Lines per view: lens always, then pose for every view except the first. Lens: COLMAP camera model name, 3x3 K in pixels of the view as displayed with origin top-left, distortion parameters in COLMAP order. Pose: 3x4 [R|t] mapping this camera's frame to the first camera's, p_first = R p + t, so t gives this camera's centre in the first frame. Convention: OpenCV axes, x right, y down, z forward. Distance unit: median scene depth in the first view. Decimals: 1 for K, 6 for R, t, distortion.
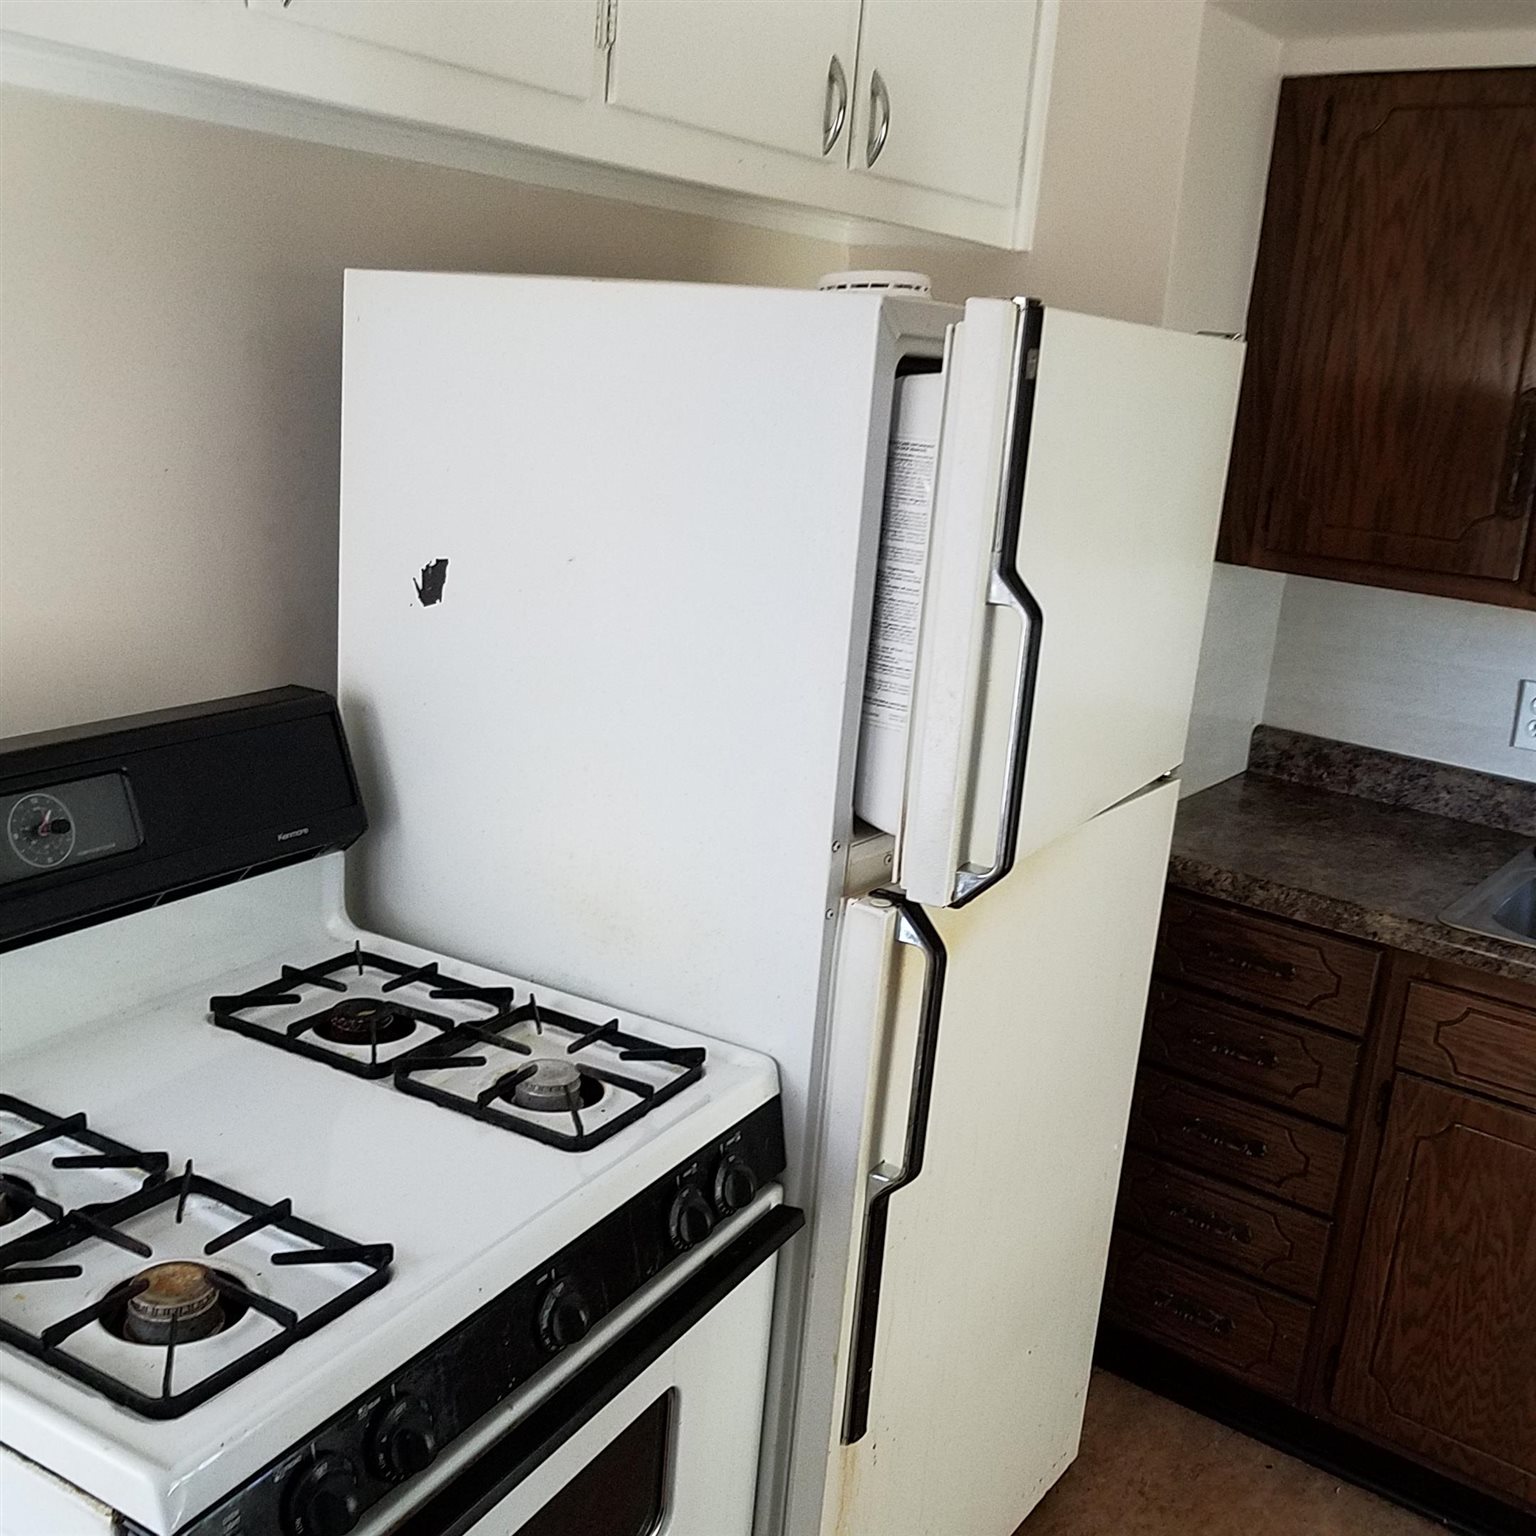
lens RADIAL K [[1577.8, 0, 768.0], [0, 1577.8, 768.0], [0, 0, 1]] dist [-0.005517, 0.001465]
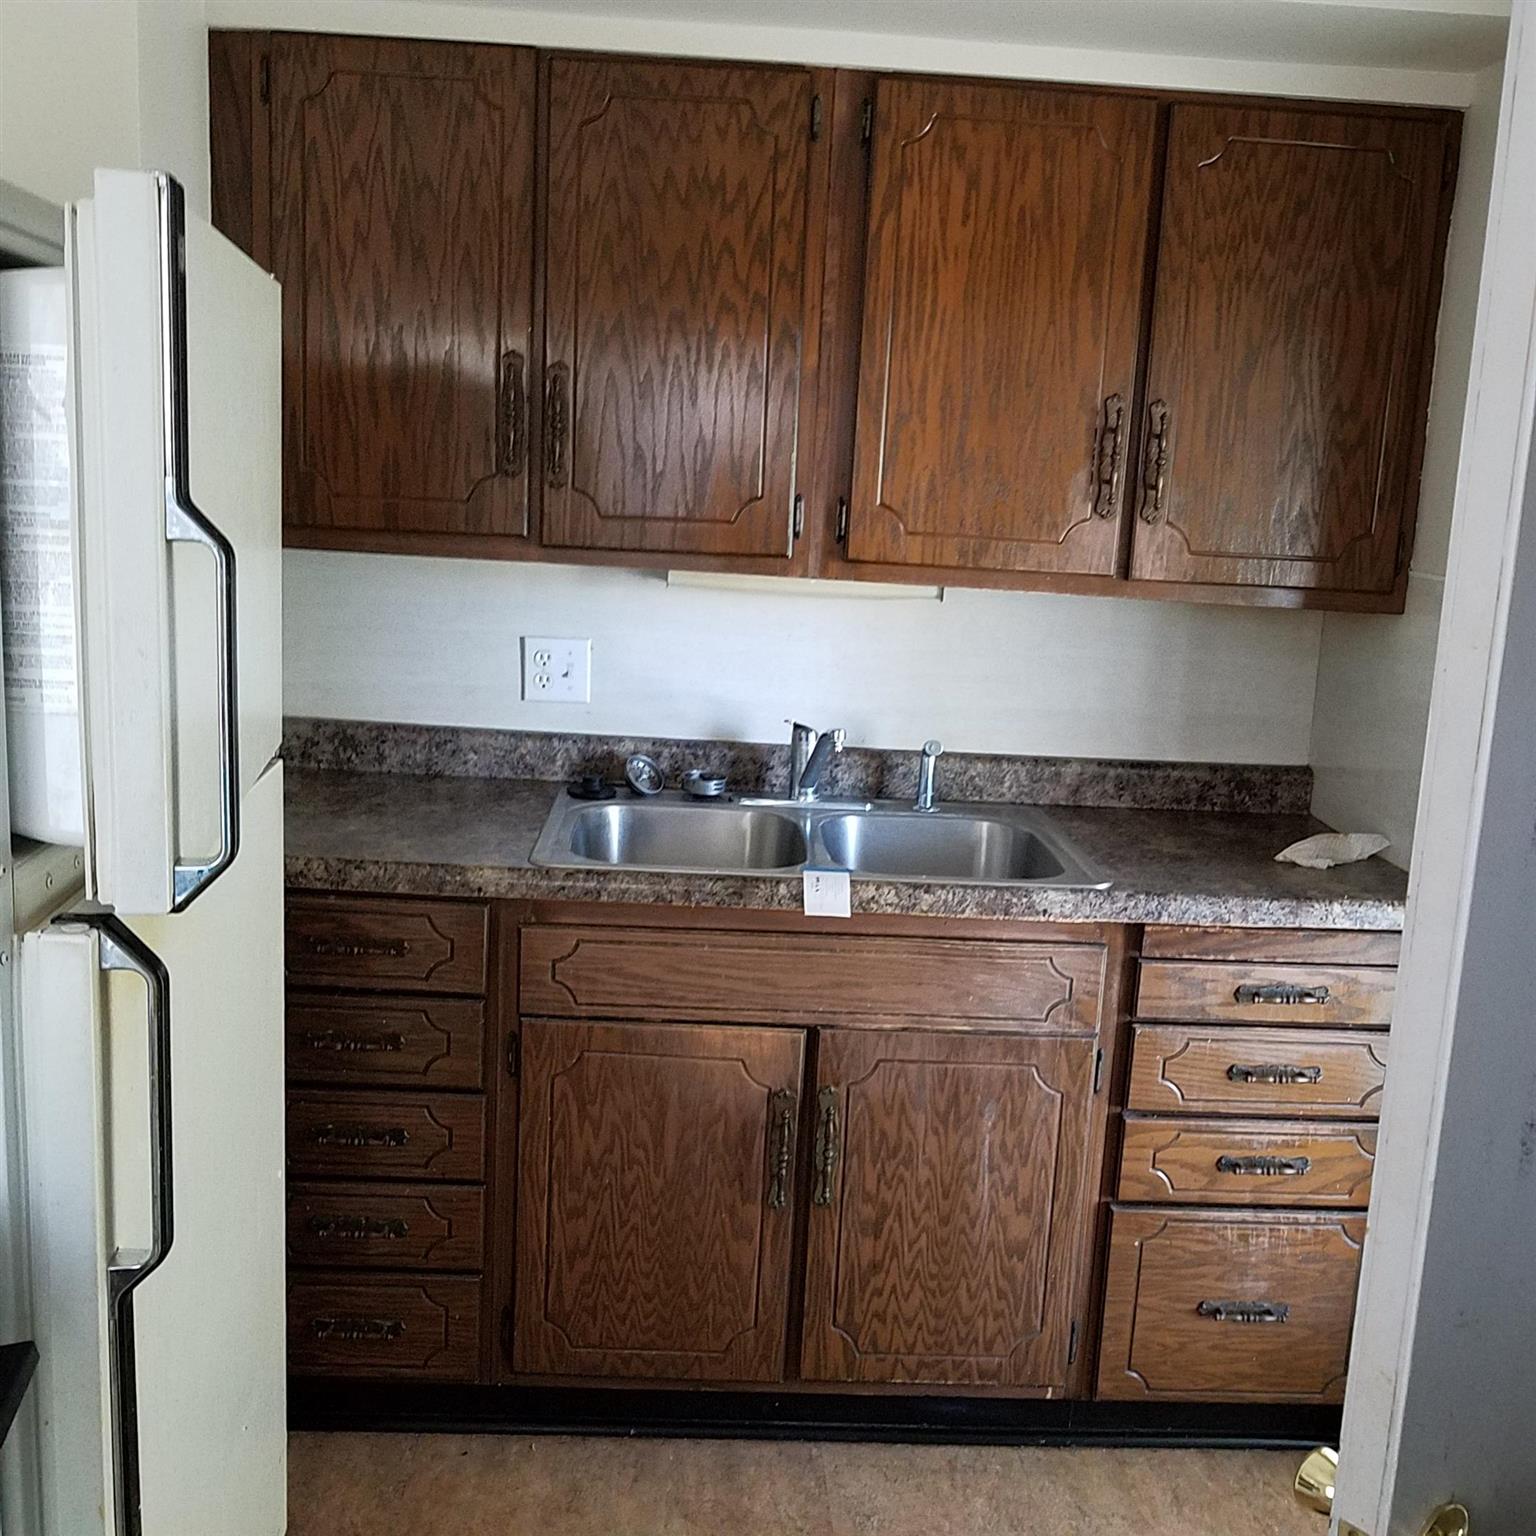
lens RADIAL K [[1601.0, 0, 768.0], [0, 1601.0, 768.0], [0, 0, 1]] dist [0.010494, -0.065464]
pose [[0.767290, -0.150374, 0.623420, -0.095184], [0.160959, 0.986160, 0.039765, 0.018386], [-0.620772, 0.069834, 0.780875, 0.087819]]
